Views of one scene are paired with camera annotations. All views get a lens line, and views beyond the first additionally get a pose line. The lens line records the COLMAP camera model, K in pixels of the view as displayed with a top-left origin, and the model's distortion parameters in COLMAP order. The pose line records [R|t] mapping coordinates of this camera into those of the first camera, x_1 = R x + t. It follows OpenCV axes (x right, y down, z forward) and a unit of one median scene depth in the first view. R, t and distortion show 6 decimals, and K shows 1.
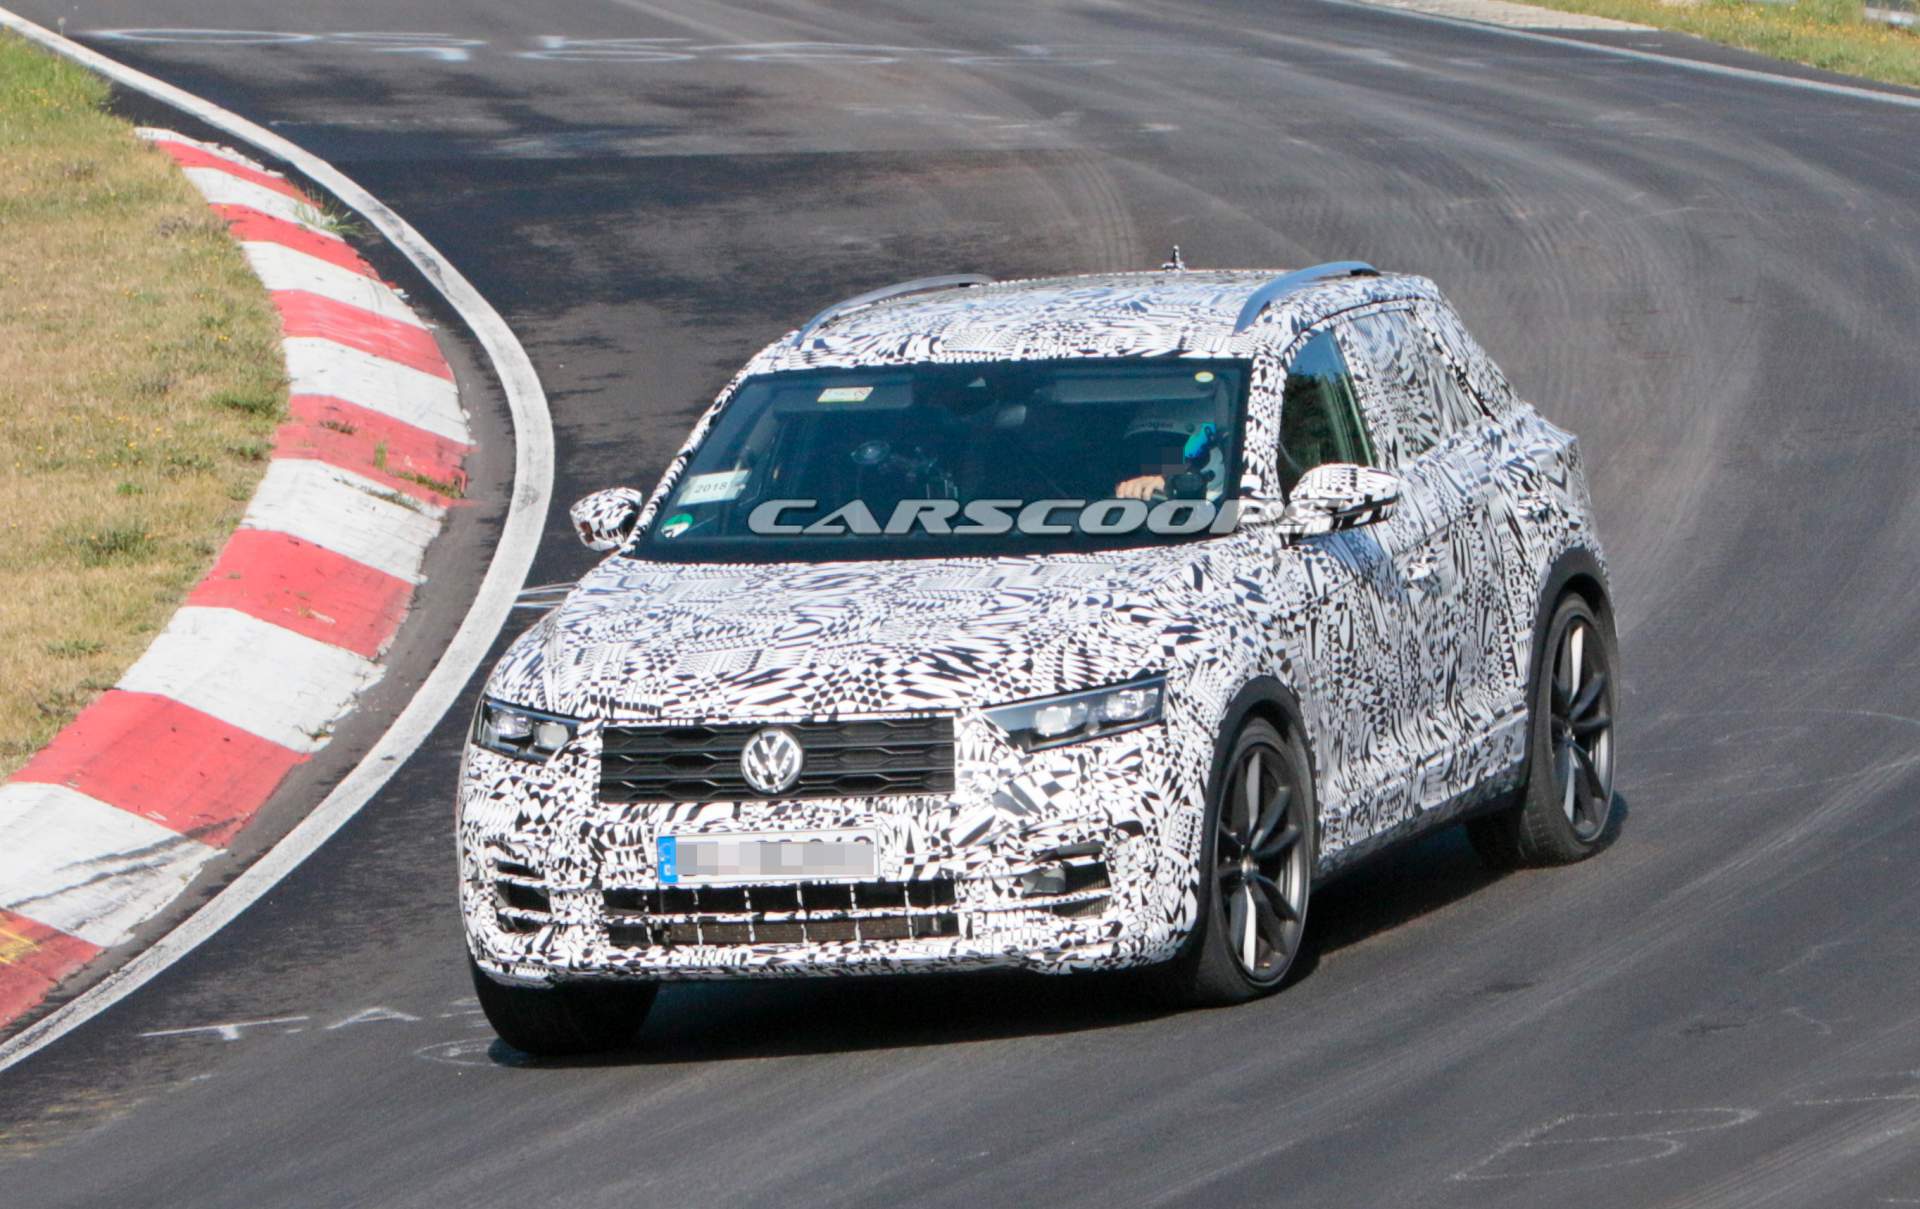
lens RADIAL K [[11893.6, 0, 848.9], [0, 11893.6, 471.1], [0, 0, 1]] dist [1.833461, 0.000000]
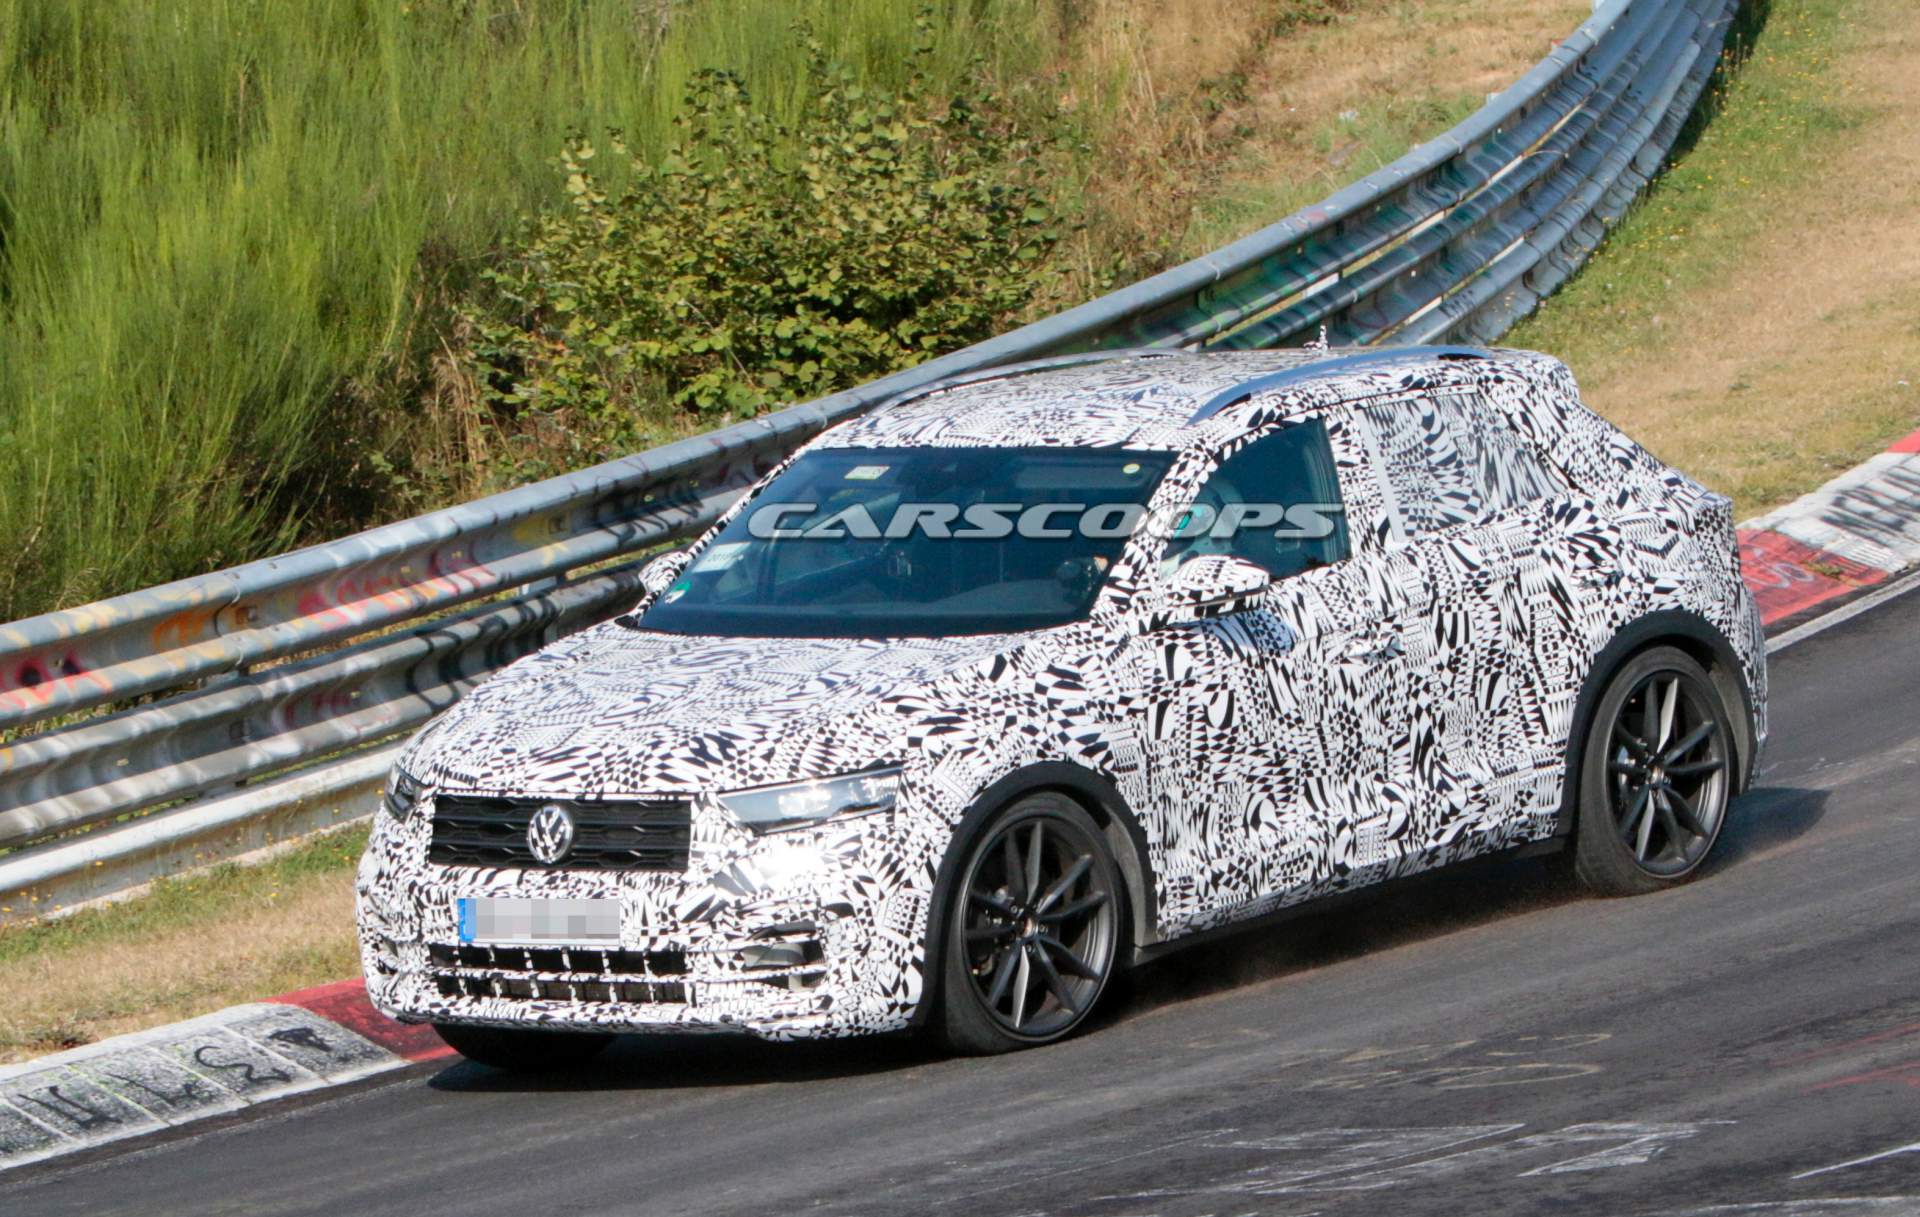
lens RADIAL K [[8175.2, 0, 988.3], [0, 8175.2, 671.8], [0, 0, 1]] dist [0.716485, 0.000000]
pose [[0.938018, 0.029322, -0.345344, 0.287414], [-0.008879, 0.998121, 0.060632, -0.035971], [0.346472, -0.053808, 0.936516, 0.311399]]
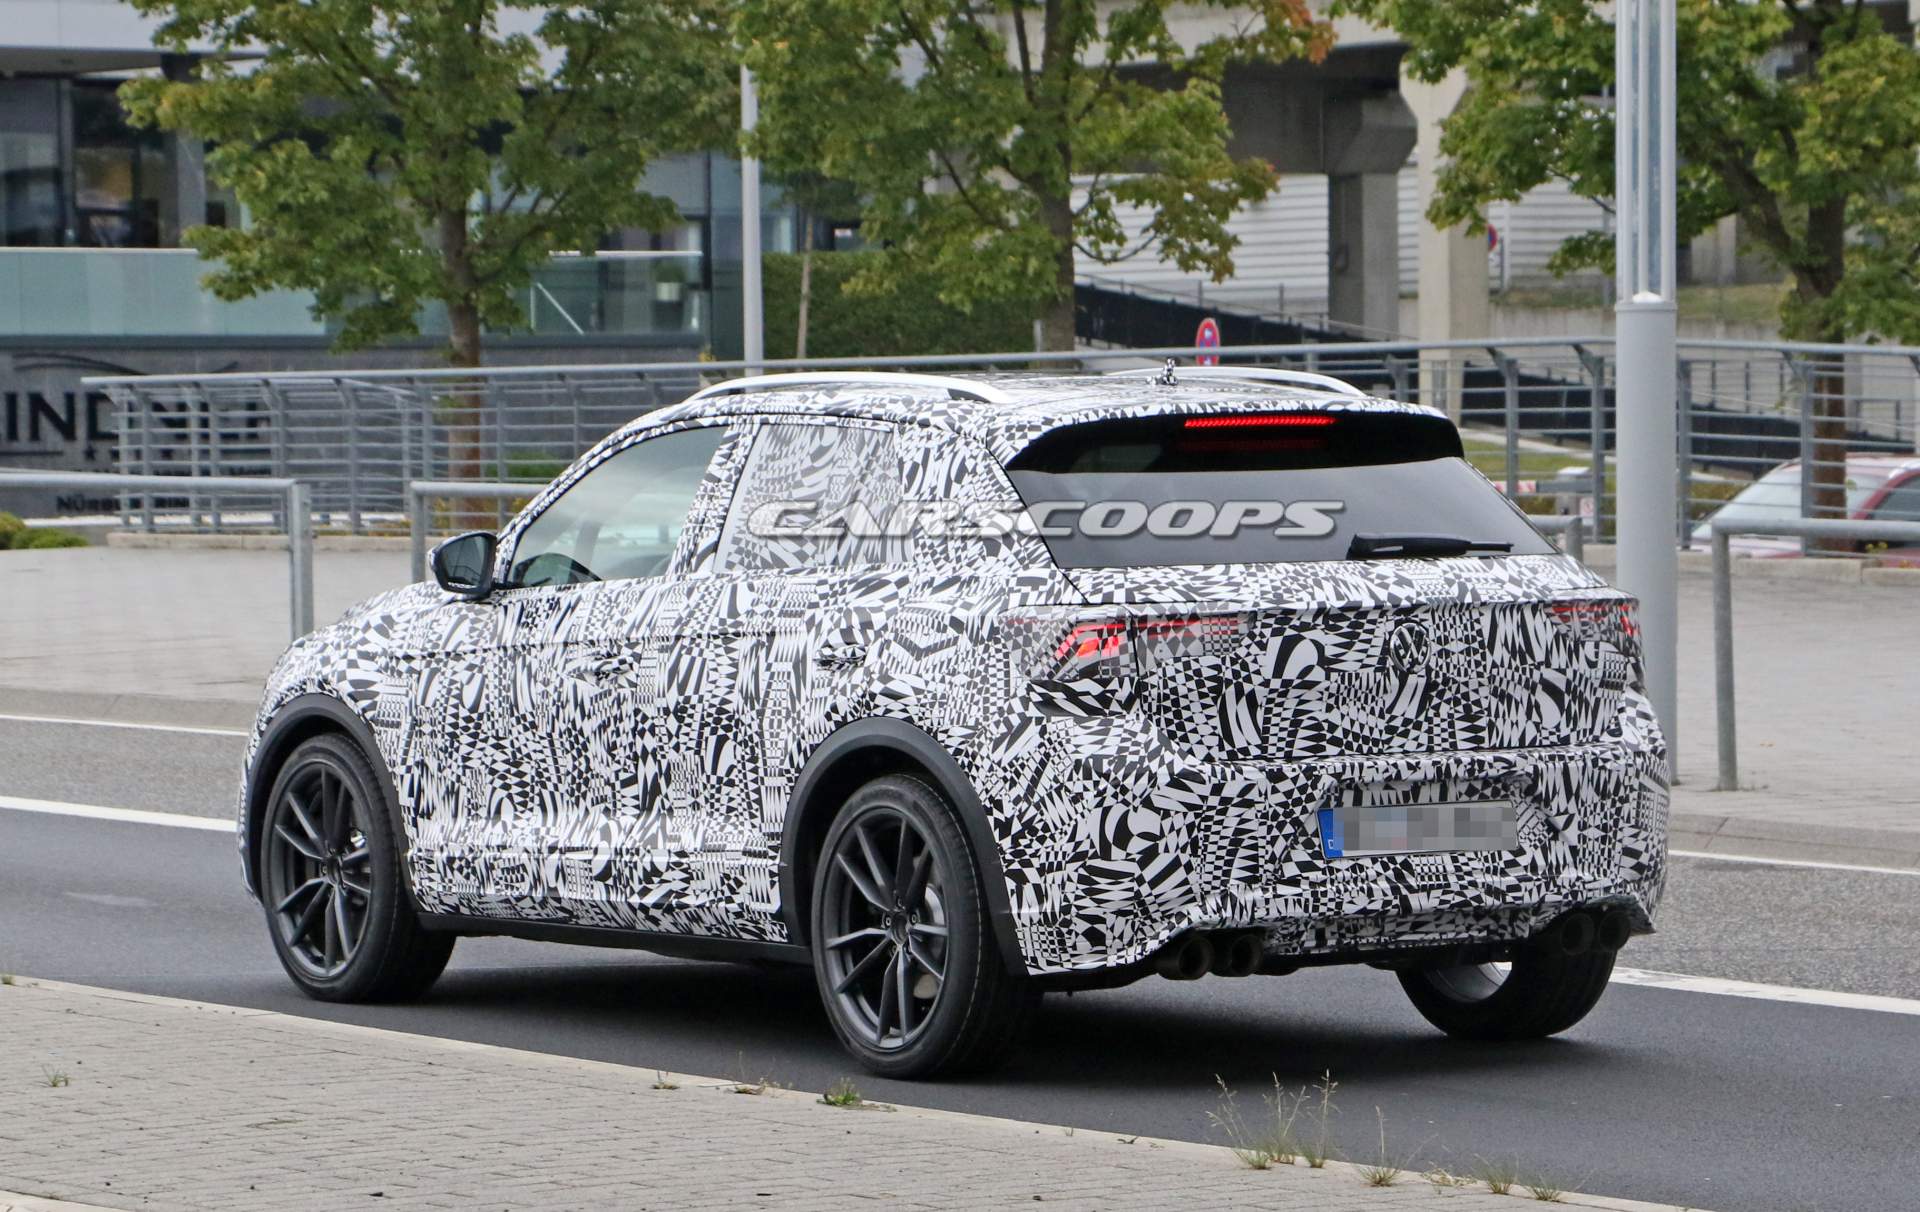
lens RADIAL K [[7939.9, 0, 963.6], [0, 7939.9, 605.2], [0, 0, 1]] dist [1.130547, 0.000000]
pose [[-0.618953, 0.090117, -0.780241, 0.579868], [-0.015295, 0.991825, 0.126688, -0.086365], [0.785279, 0.090347, -0.612514, 1.514505]]
